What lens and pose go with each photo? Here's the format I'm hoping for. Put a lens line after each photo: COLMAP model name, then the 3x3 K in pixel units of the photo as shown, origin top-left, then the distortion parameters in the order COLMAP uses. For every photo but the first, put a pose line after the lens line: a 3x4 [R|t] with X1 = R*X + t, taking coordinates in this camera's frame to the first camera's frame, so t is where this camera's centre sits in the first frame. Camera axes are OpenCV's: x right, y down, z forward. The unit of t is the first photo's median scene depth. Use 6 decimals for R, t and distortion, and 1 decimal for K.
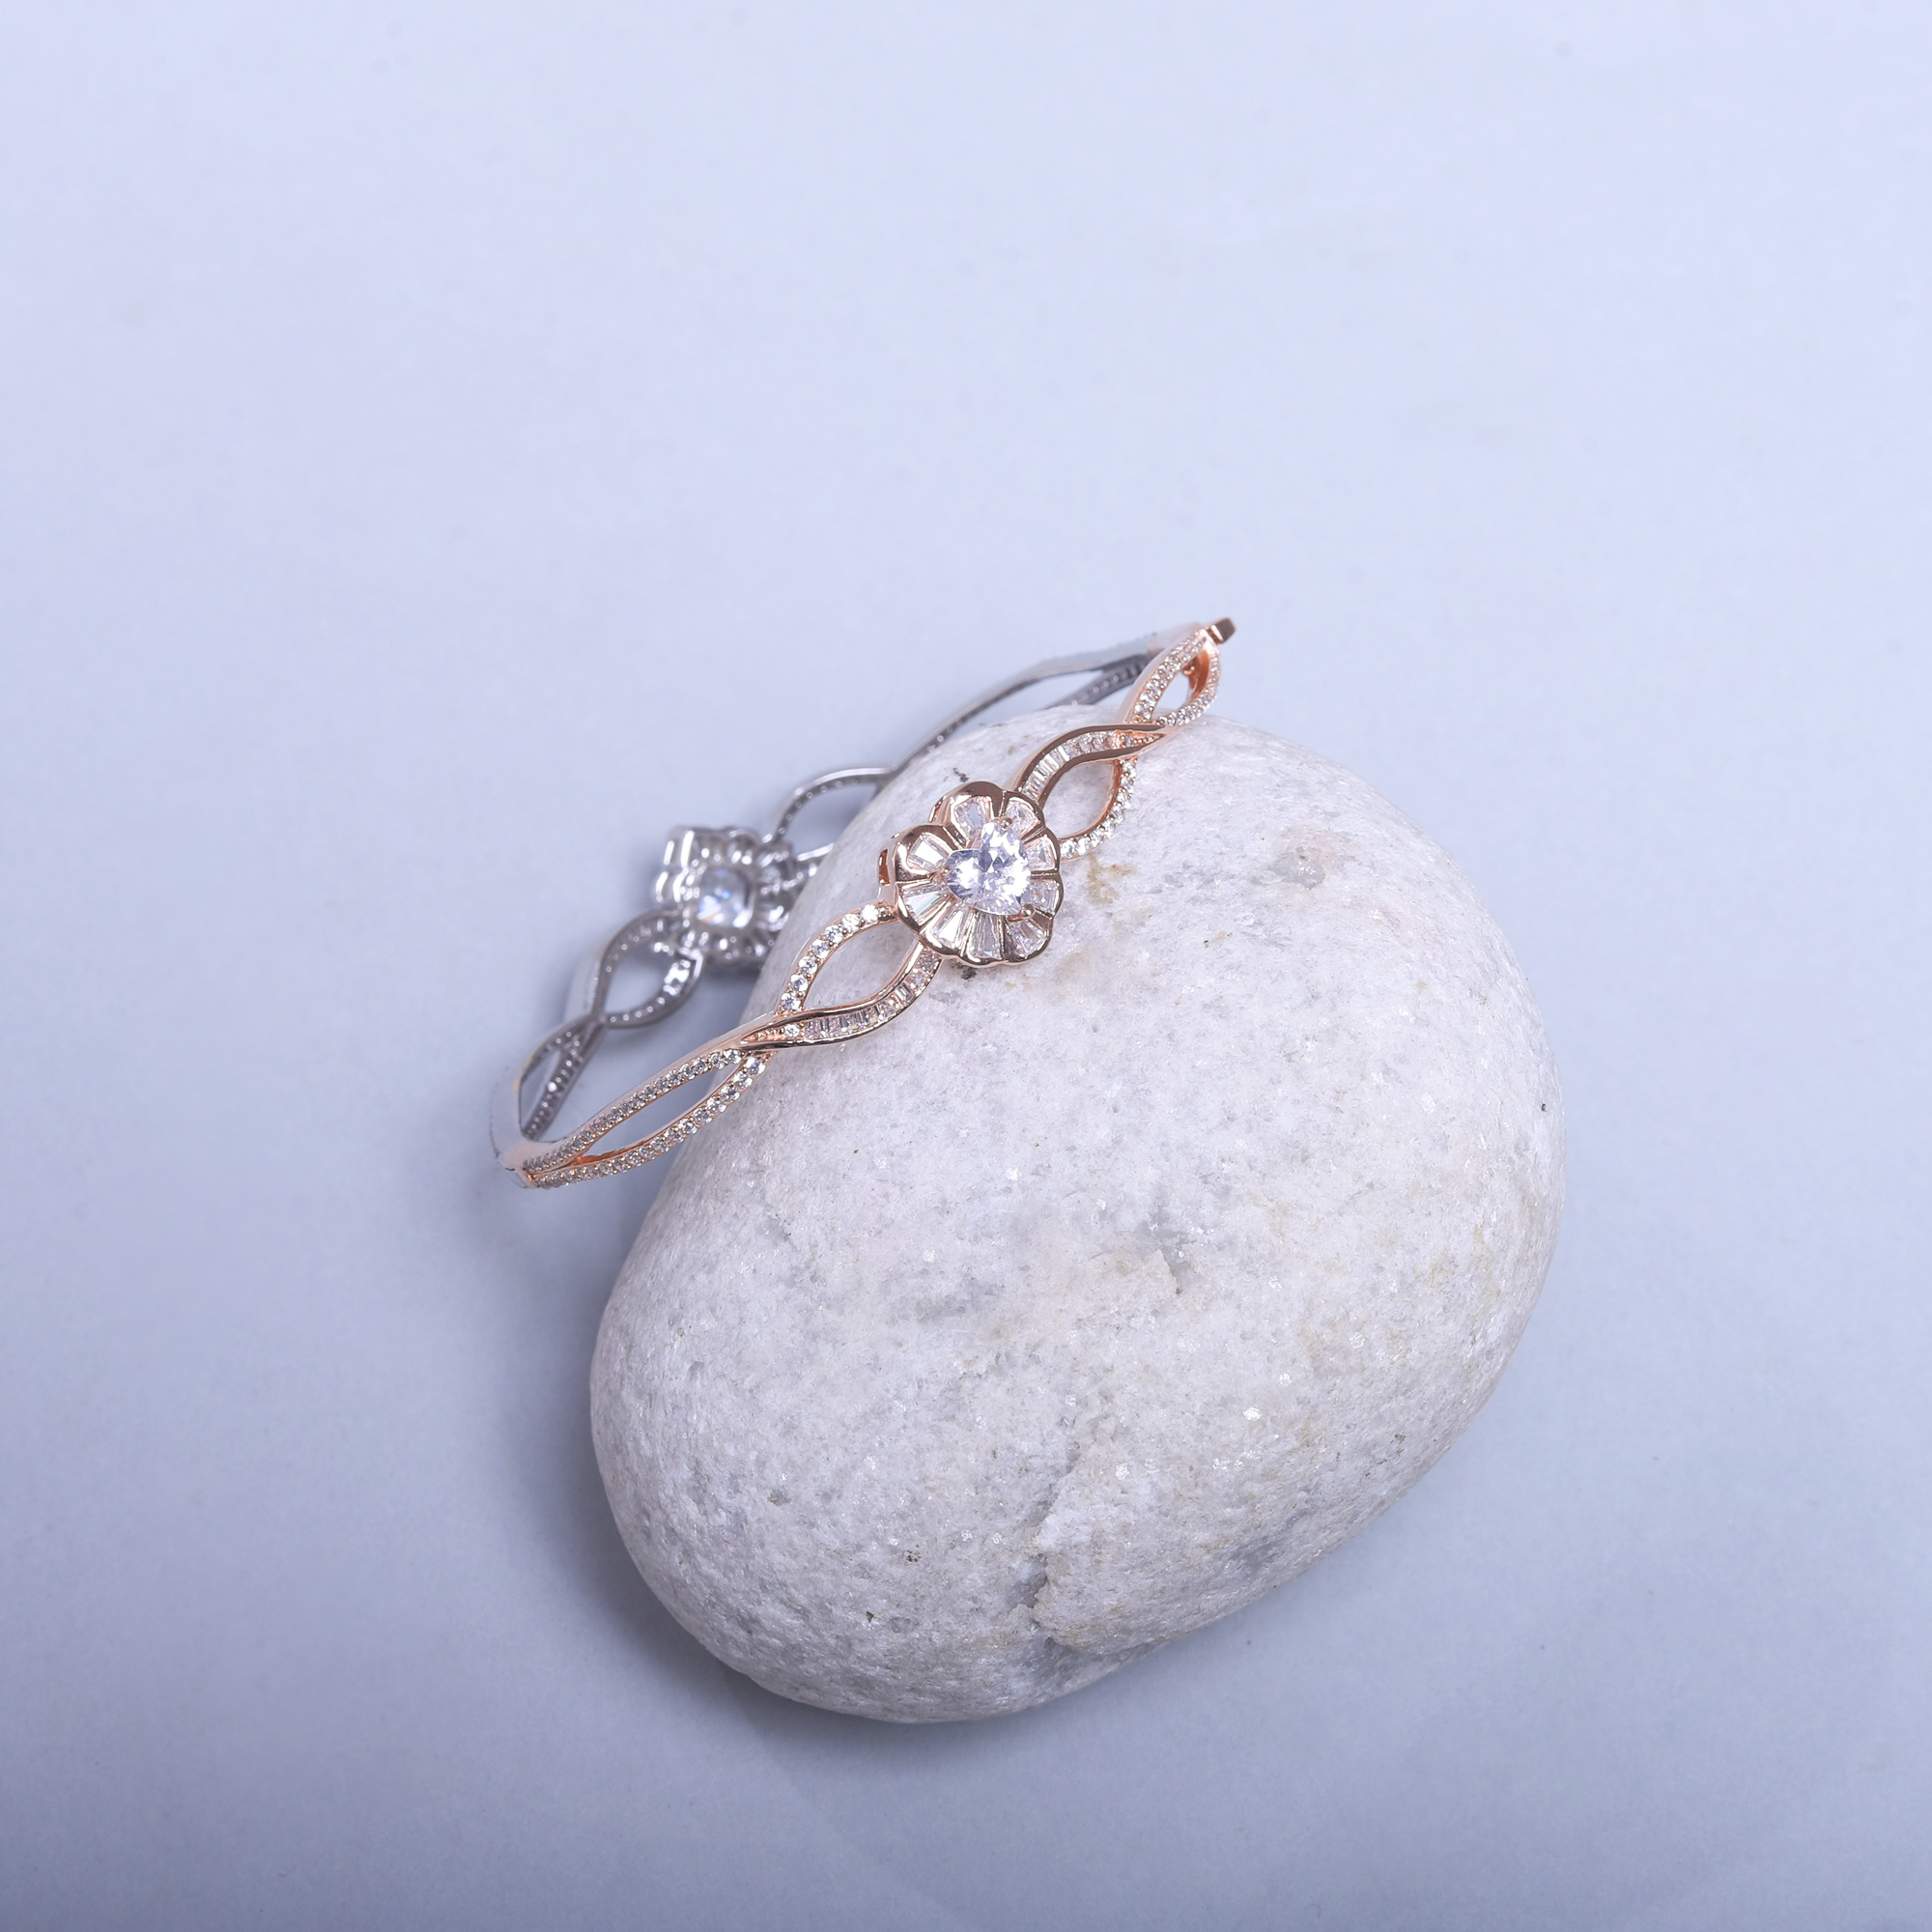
lens RADIAL K [[5427.7, 0, 972.7], [0, 5427.7, 971.0], [0, 0, 1]] dist [-0.130279, 0.000000]
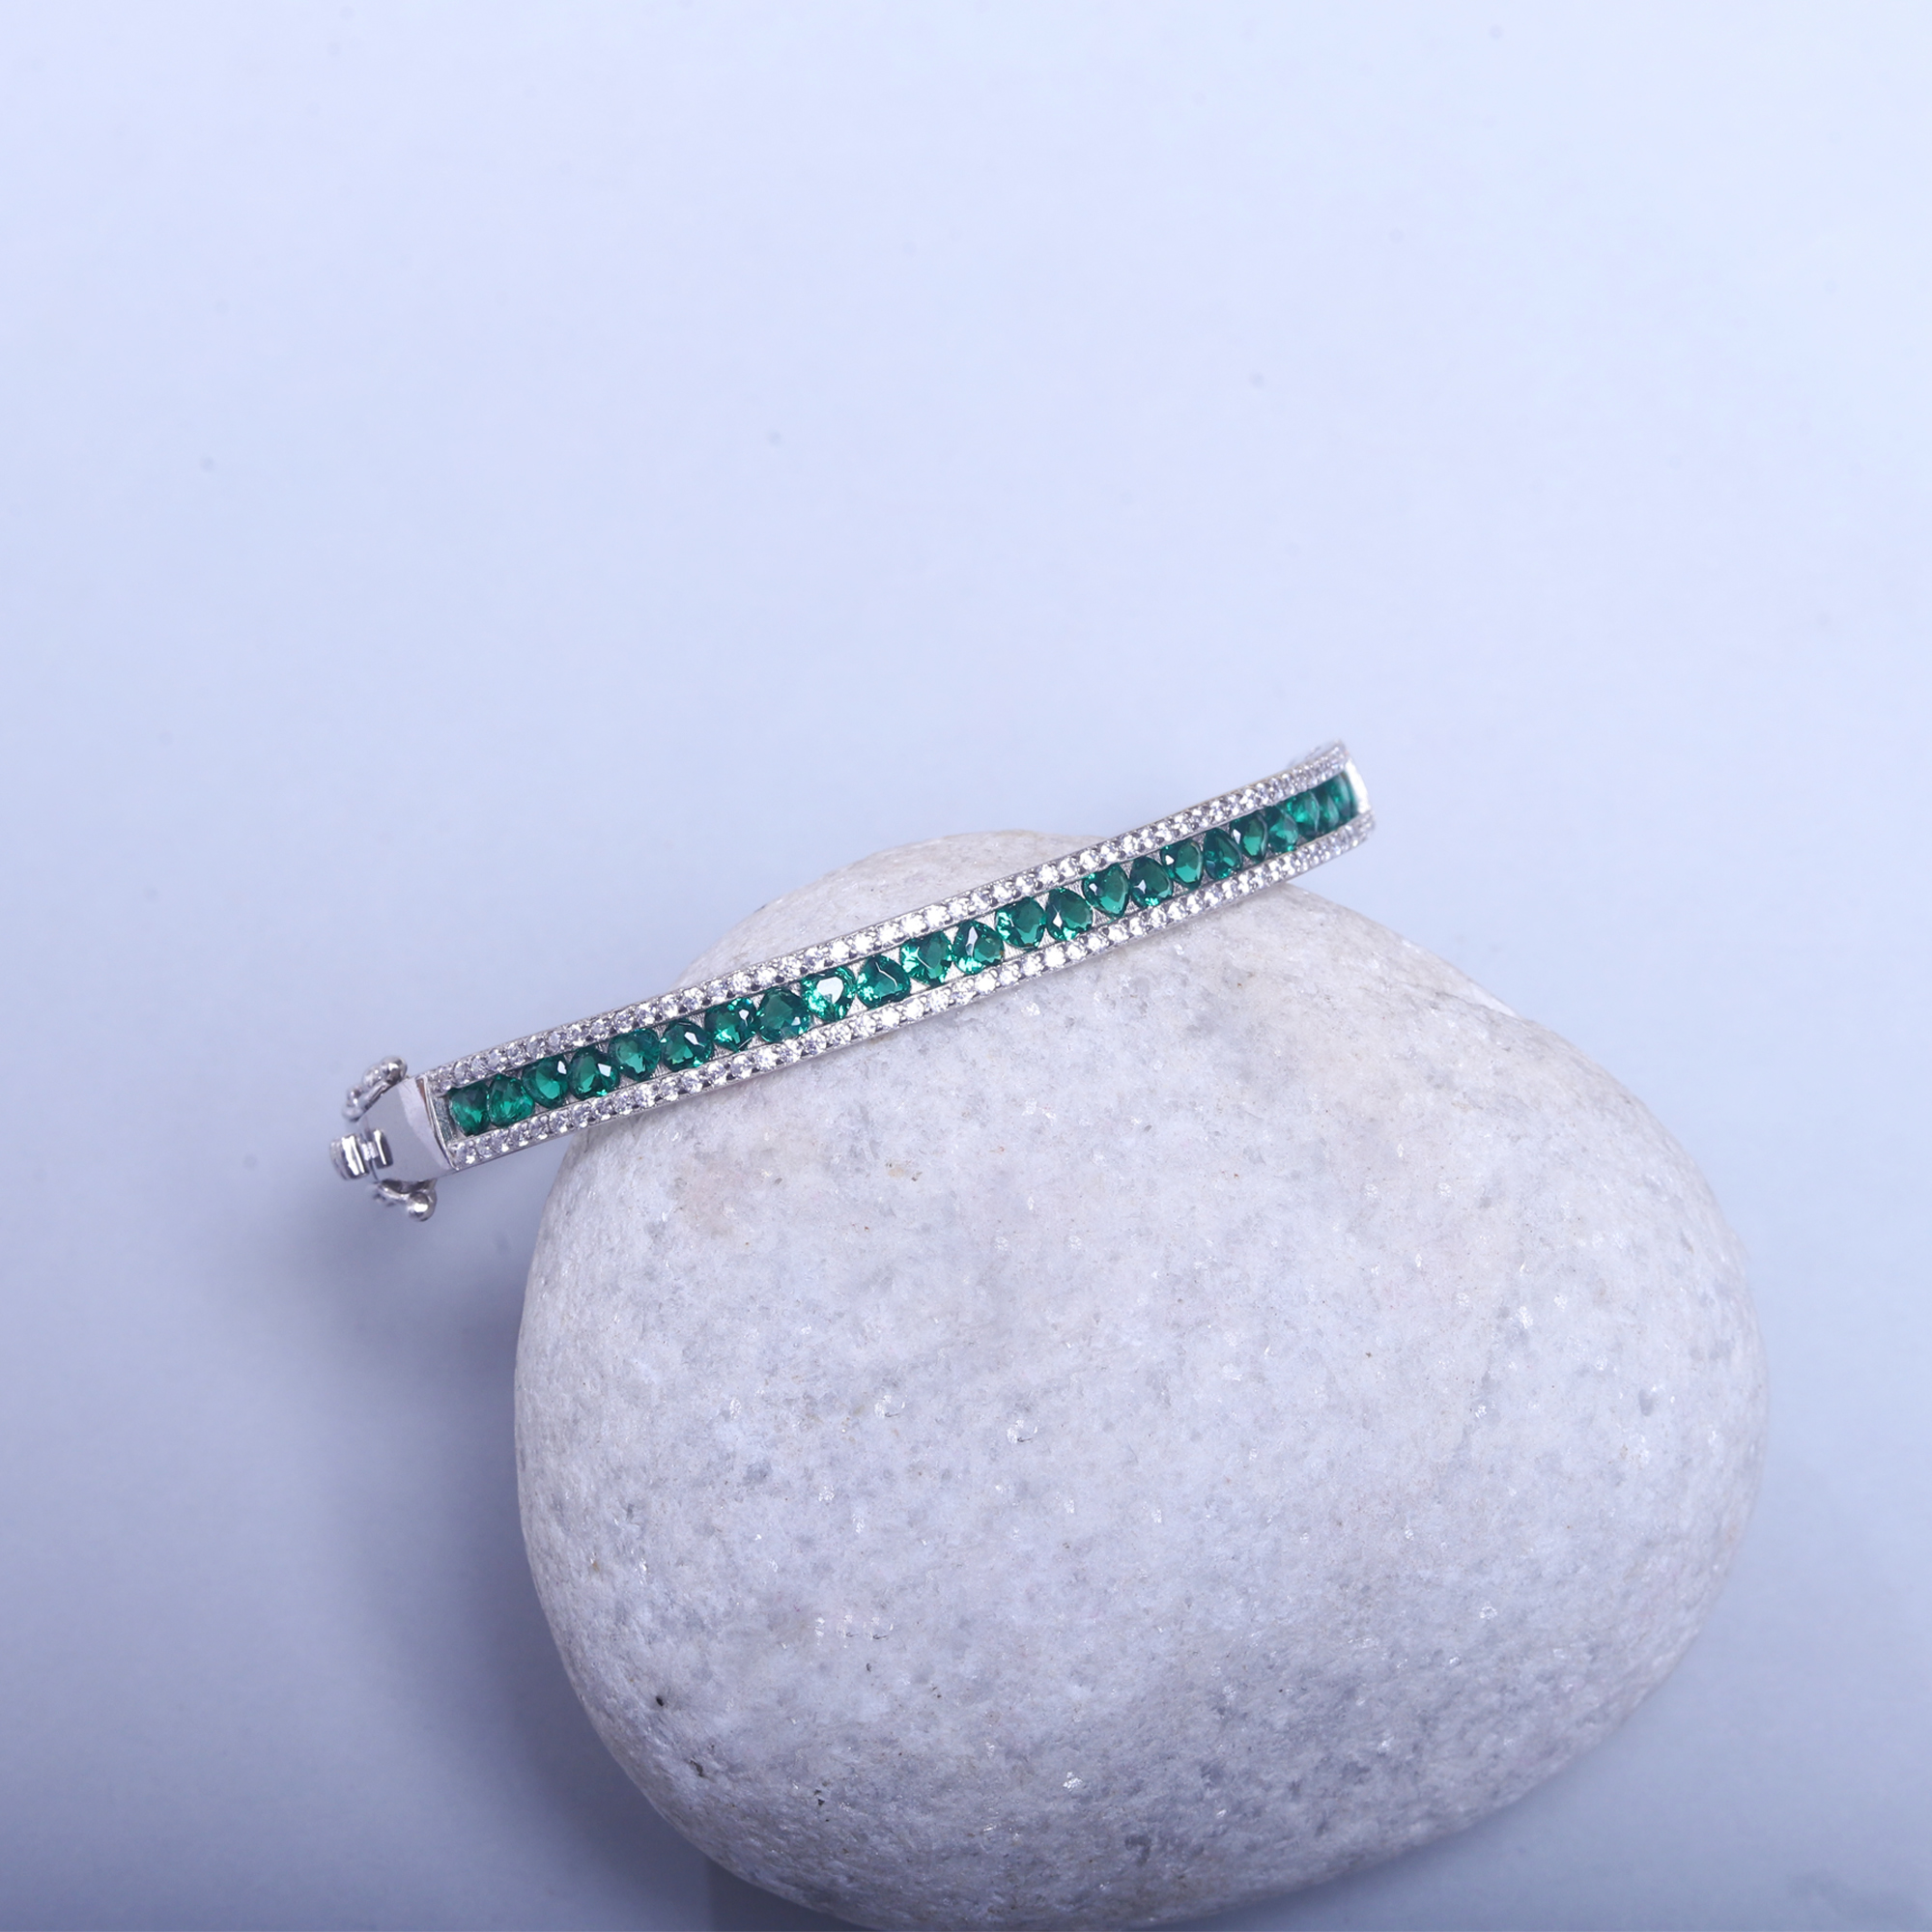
lens RADIAL K [[5427.7, 0, 969.9], [0, 5427.7, 966.7], [0, 0, 1]] dist [-0.130279, 0.000000]
pose [[-0.684665, -0.619172, 0.384526, -0.265301], [0.639618, -0.257462, 0.724295, -0.600081], [-0.349462, 0.741849, 0.572308, 0.496557]]
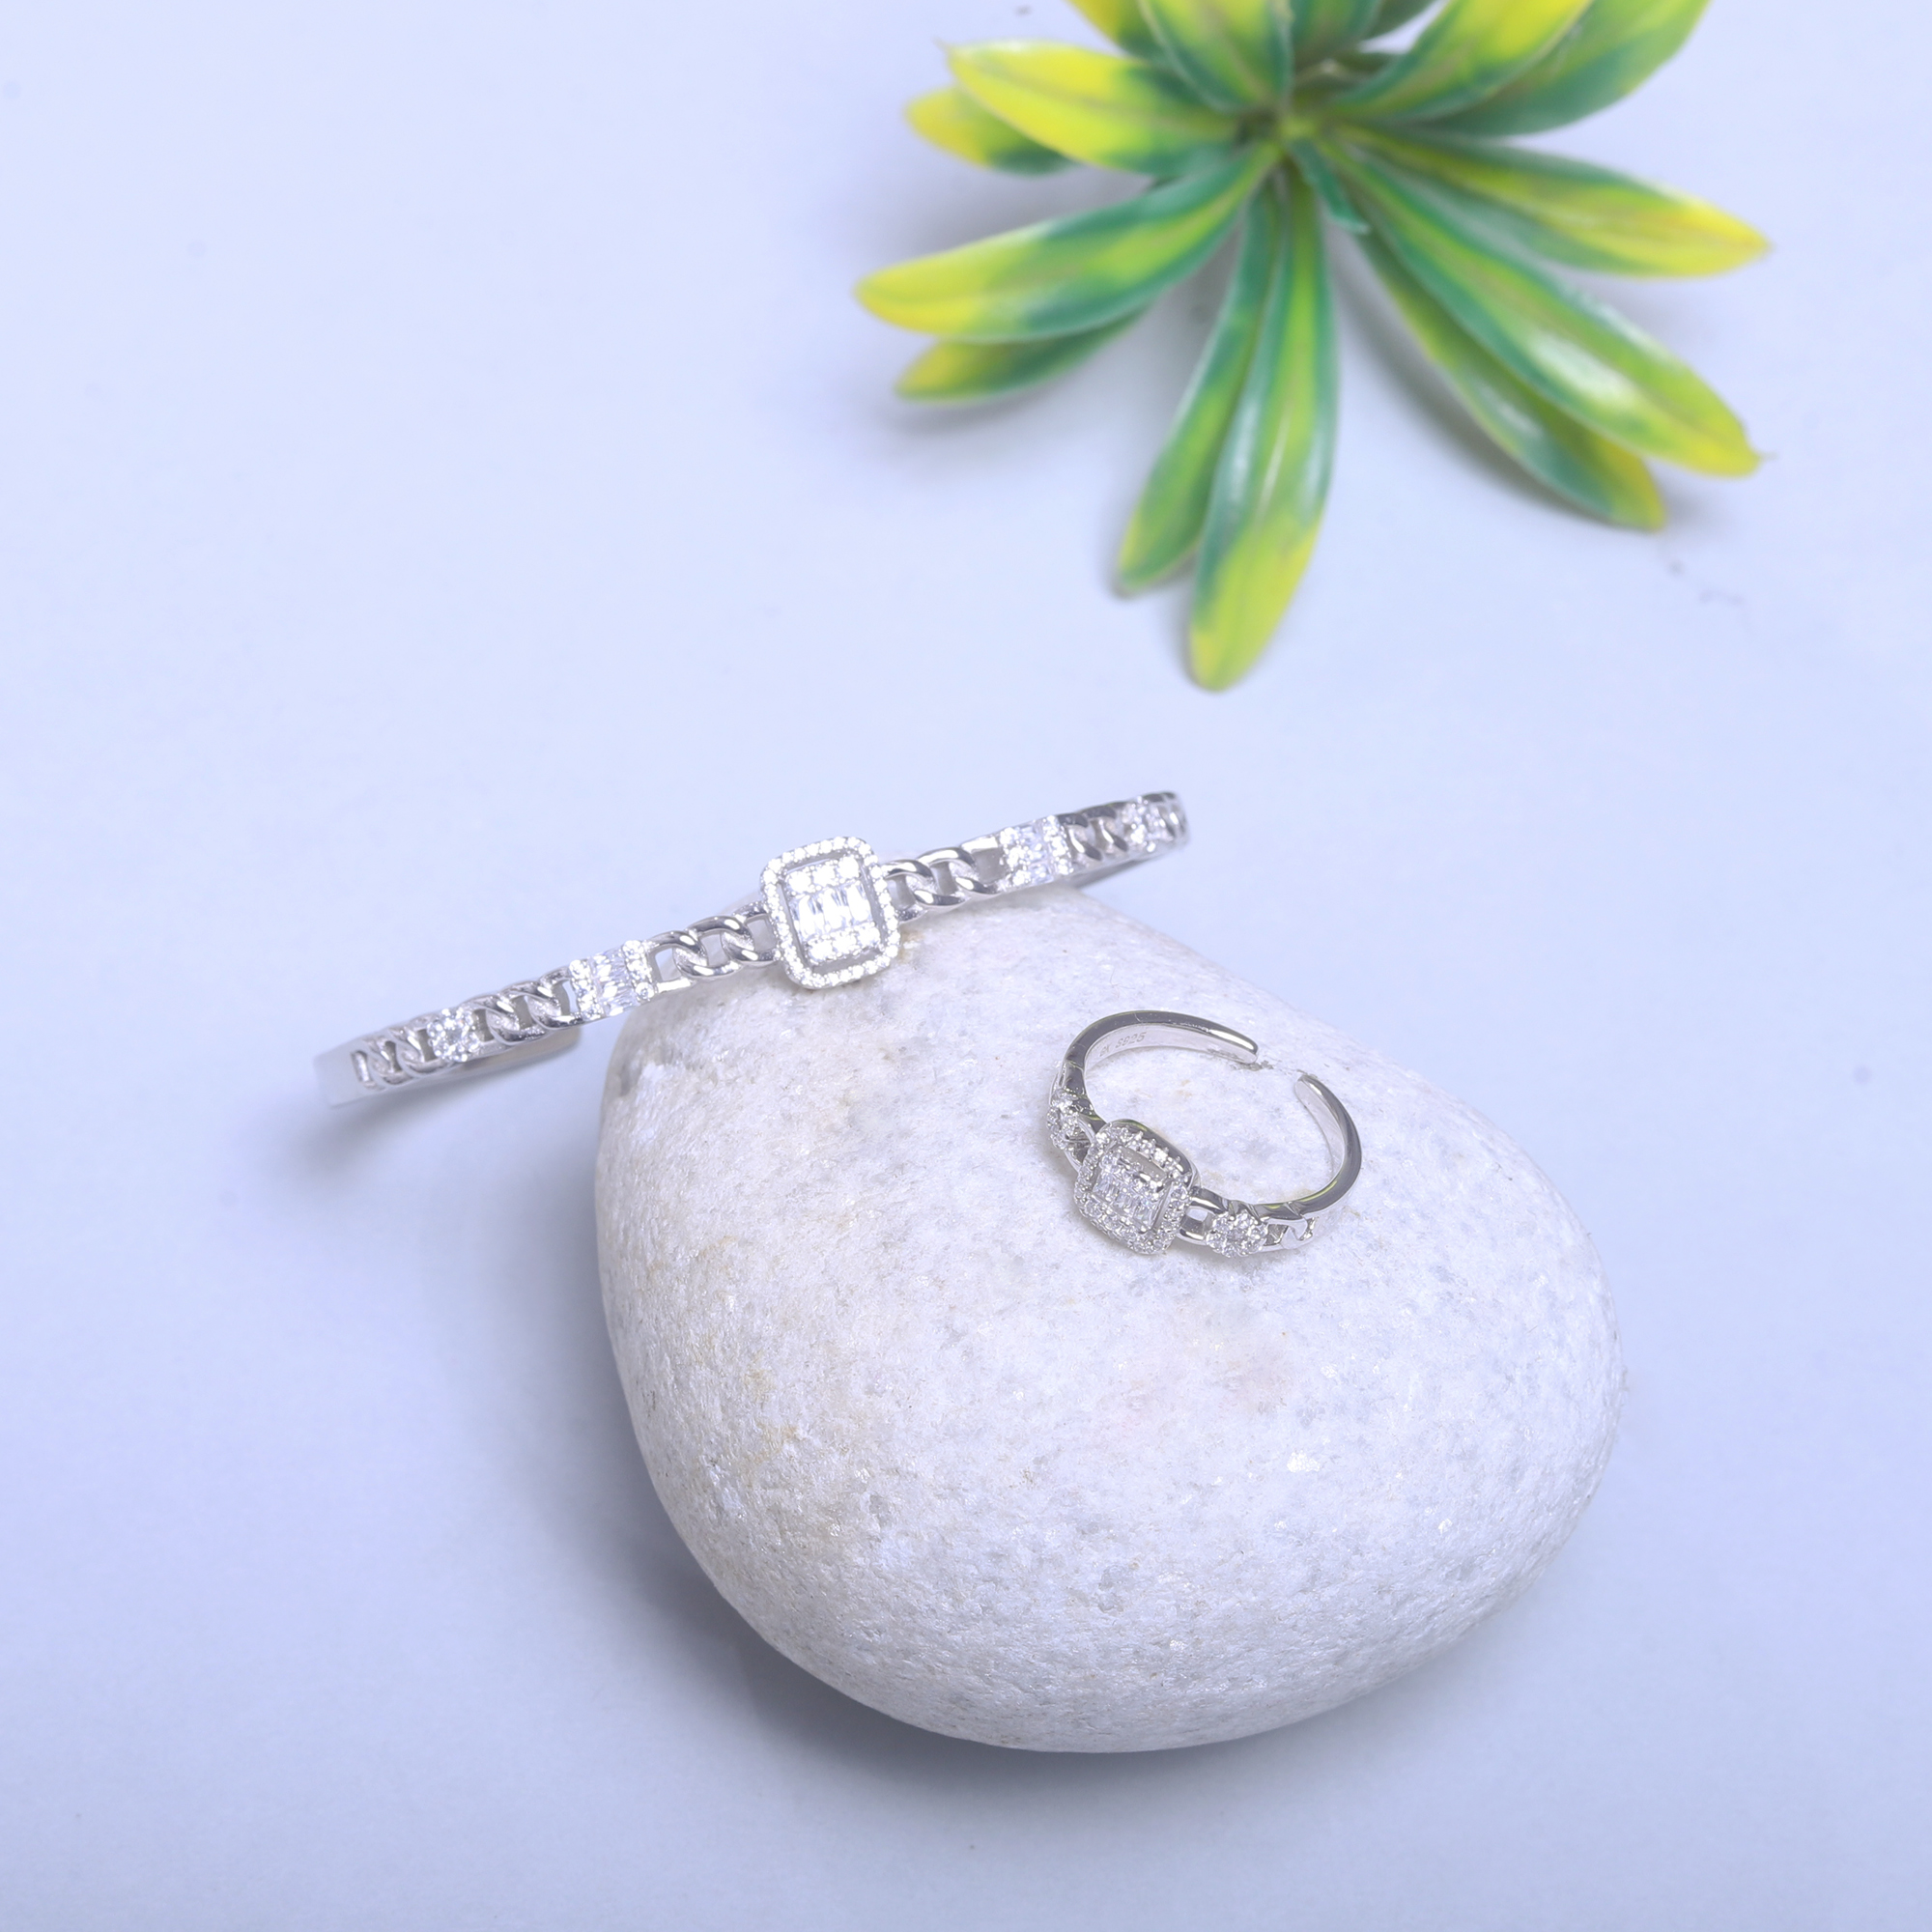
lens RADIAL K [[5427.7, 0, 956.7], [0, 5427.7, 985.7], [0, 0, 1]] dist [-0.130279, 0.000000]
pose [[-0.282560, 0.767908, -0.574871, 0.562579], [-0.842191, 0.088298, 0.531900, -0.480304], [0.459210, 0.634445, 0.621776, 0.375218]]
